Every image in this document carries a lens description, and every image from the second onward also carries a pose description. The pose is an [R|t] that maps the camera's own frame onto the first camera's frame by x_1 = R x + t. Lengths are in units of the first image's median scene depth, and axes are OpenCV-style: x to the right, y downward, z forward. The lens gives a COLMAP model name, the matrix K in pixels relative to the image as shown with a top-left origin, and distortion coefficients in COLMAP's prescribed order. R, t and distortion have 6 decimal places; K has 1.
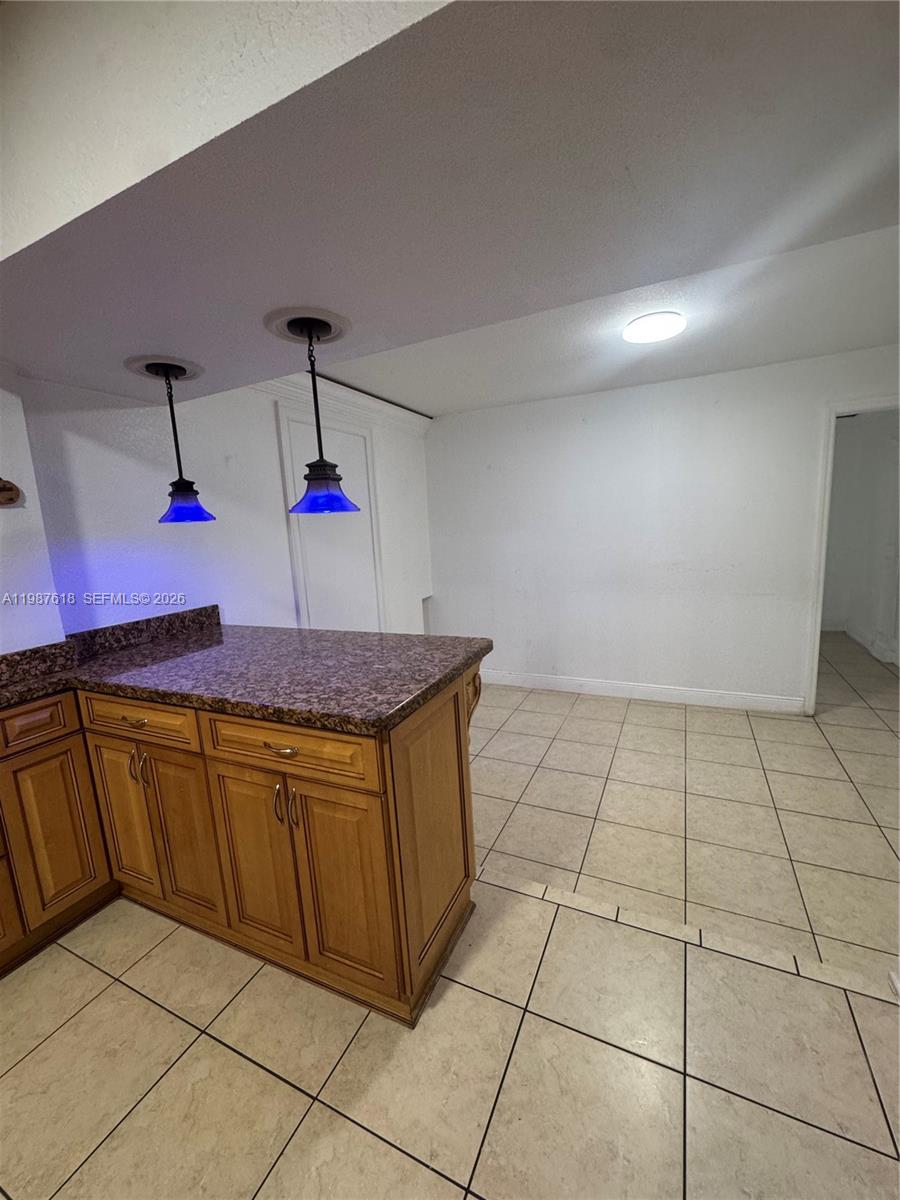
lens RADIAL K [[483.6, 0, 448.2], [0, 483.6, 602.6], [0, 0, 1]] dist [-0.000893, -0.000173]
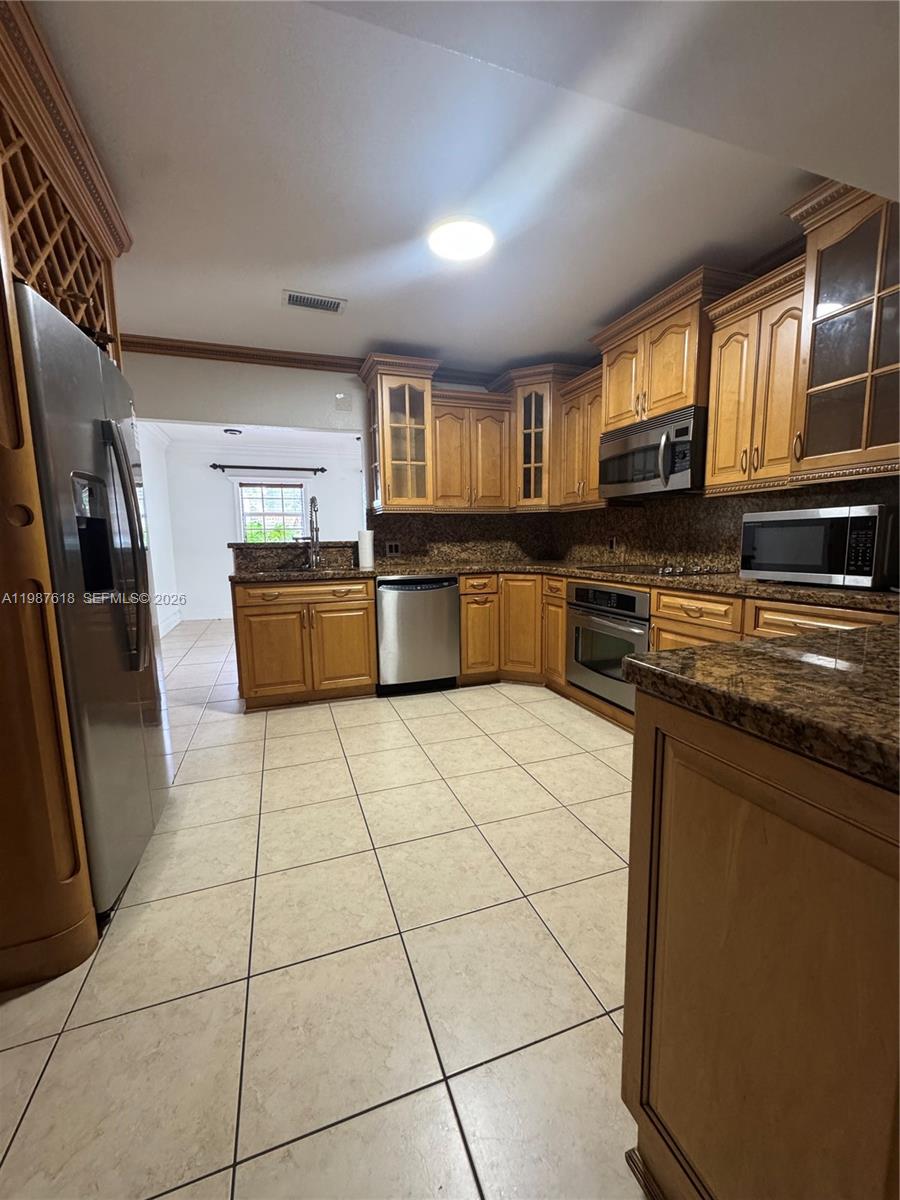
lens RADIAL K [[483.6, 0, 448.2], [0, 483.6, 602.6], [0, 0, 1]] dist [-0.000893, -0.000173]
pose [[-0.699201, 0.158918, -0.697039, 0.408039], [-0.064270, 0.957062, 0.282670, -0.015141], [0.712030, 0.242442, -0.658965, 0.998657]]
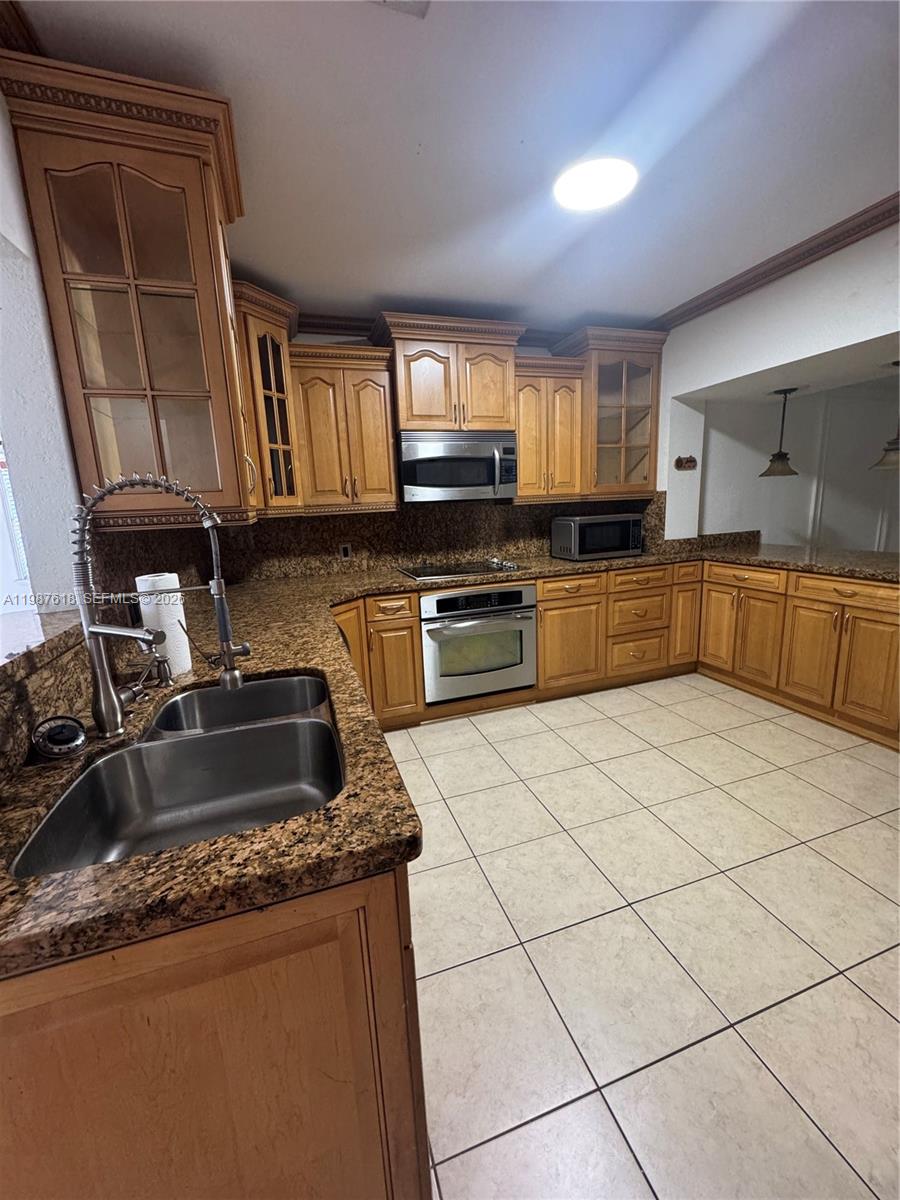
lens RADIAL K [[483.6, 0, 448.2], [0, 483.6, 602.6], [0, 0, 1]] dist [-0.000893, -0.000173]
pose [[0.701533, 0.170354, -0.691976, -0.099441], [-0.111882, 0.985295, 0.129136, 0.244097], [0.703799, -0.013174, 0.710277, -1.385130]]
